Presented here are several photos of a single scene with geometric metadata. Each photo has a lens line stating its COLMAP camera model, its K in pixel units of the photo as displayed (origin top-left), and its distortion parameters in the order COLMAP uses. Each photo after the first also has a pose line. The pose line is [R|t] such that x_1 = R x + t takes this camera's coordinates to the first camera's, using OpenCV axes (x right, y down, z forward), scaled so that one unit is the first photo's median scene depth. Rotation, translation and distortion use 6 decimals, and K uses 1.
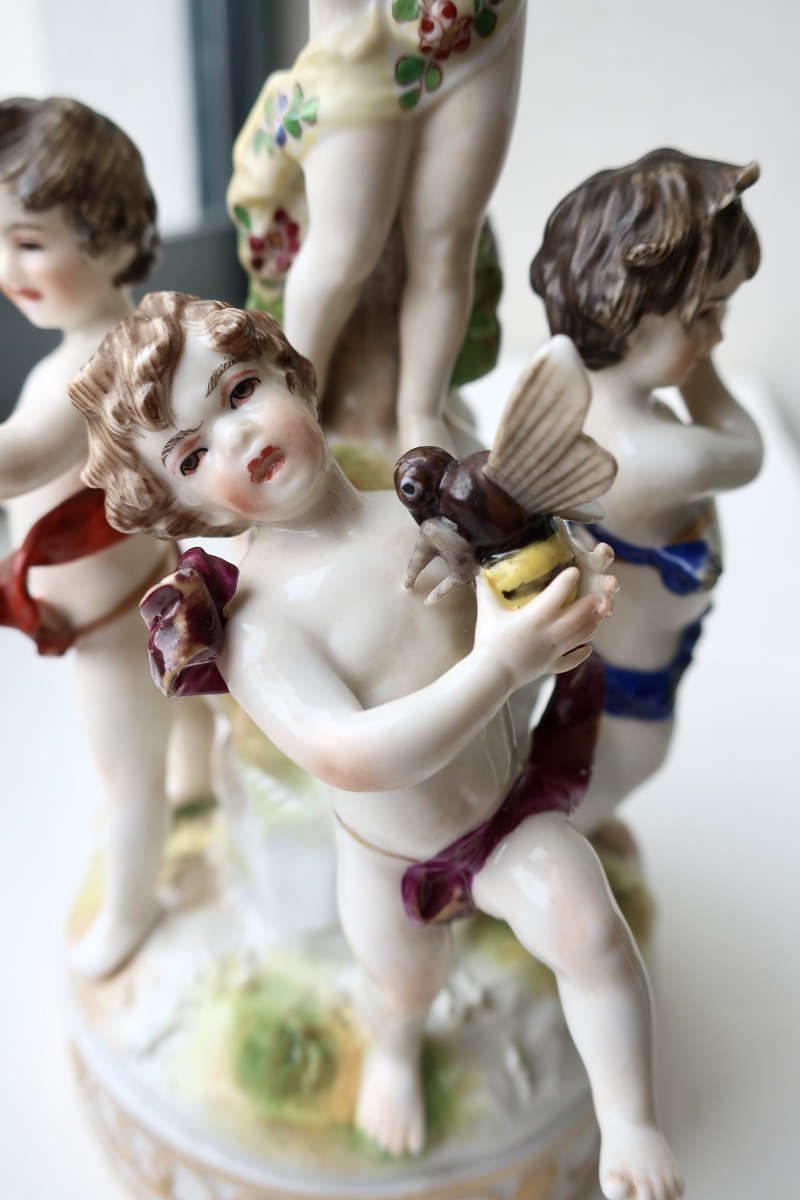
lens RADIAL K [[887.0, 0, 400.0], [0, 887.0, 600.0], [0, 0, 1]] dist [0.004620, 0.005392]
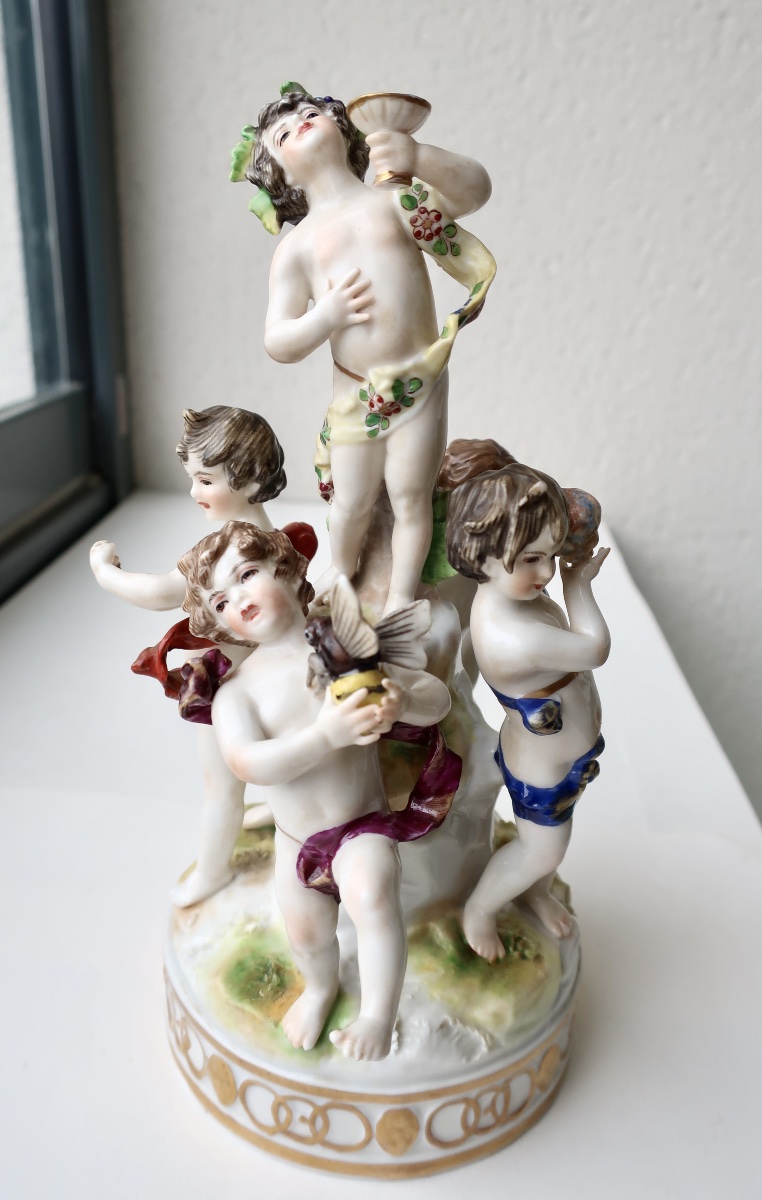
lens RADIAL K [[940.7, 0, 381.0], [0, 940.7, 600.0], [0, 0, 1]] dist [0.001890, 0.009099]
pose [[0.909720, 0.135385, -0.392531, 0.891715], [-0.187881, 0.977253, -0.098371, -0.025639], [0.370284, 0.163240, 0.914463, -0.790168]]
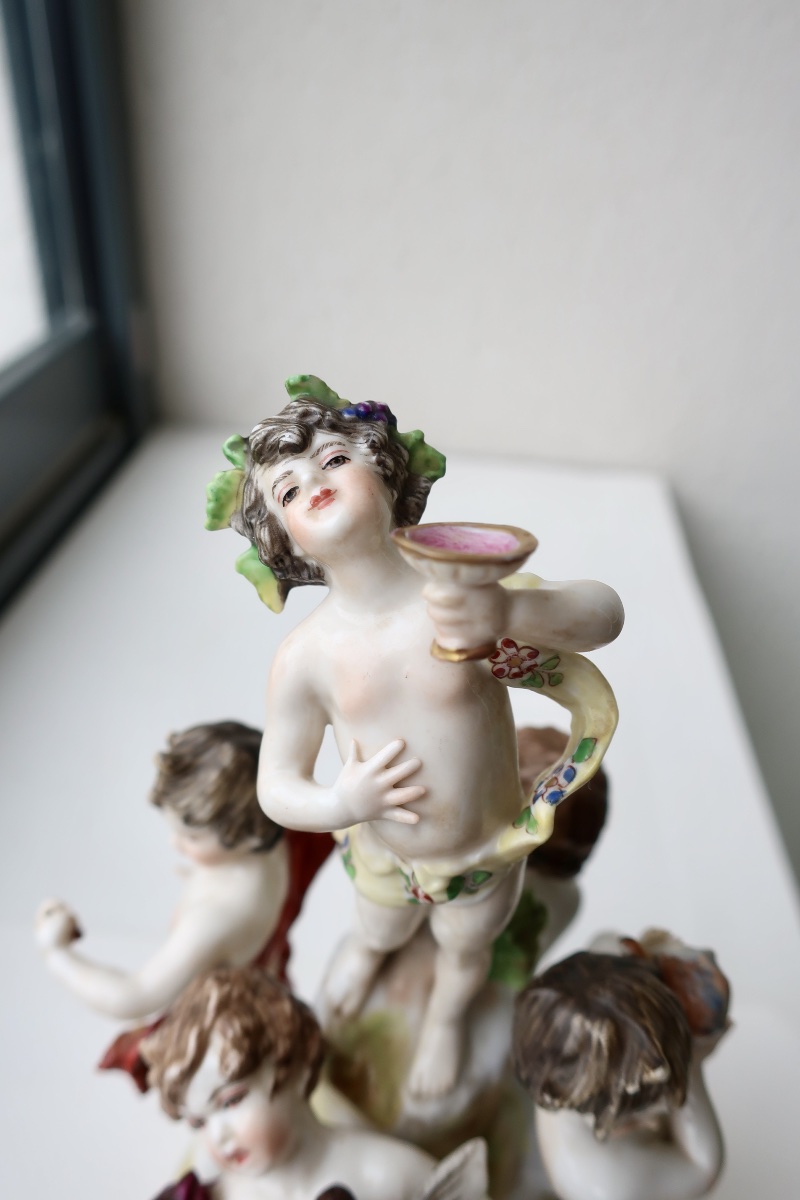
lens RADIAL K [[887.0, 0, 400.0], [0, 887.0, 600.0], [0, 0, 1]] dist [0.004620, 0.005392]
pose [[0.897760, 0.247089, -0.364656, 0.370761], [-0.222679, 0.968861, 0.108272, -1.172125], [0.380054, -0.016001, 0.924826, -0.214647]]
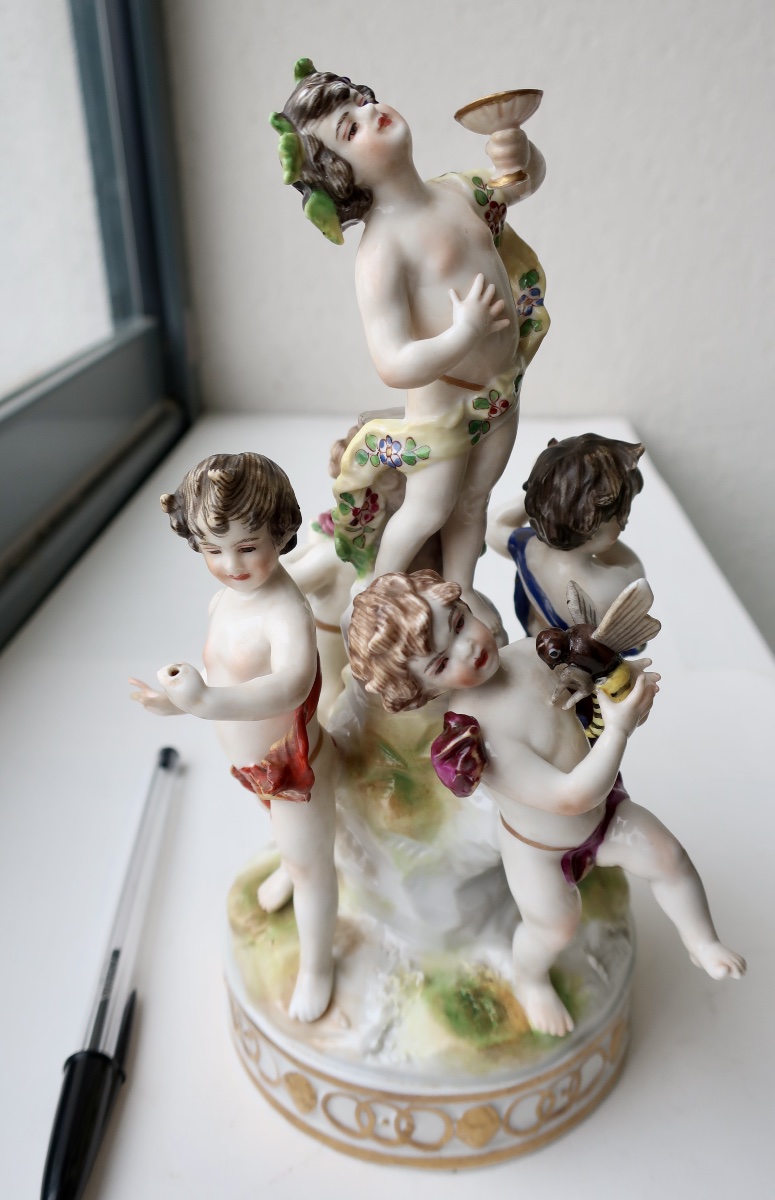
lens RADIAL K [[888.4, 0, 387.5], [0, 888.4, 600.0], [0, 0, 1]] dist [-0.005721, 0.000088]
pose [[0.919613, -0.220538, 0.325077, -0.850486], [0.234407, 0.972132, -0.003606, -0.292657], [-0.315223, 0.079516, 0.945681, -0.658465]]
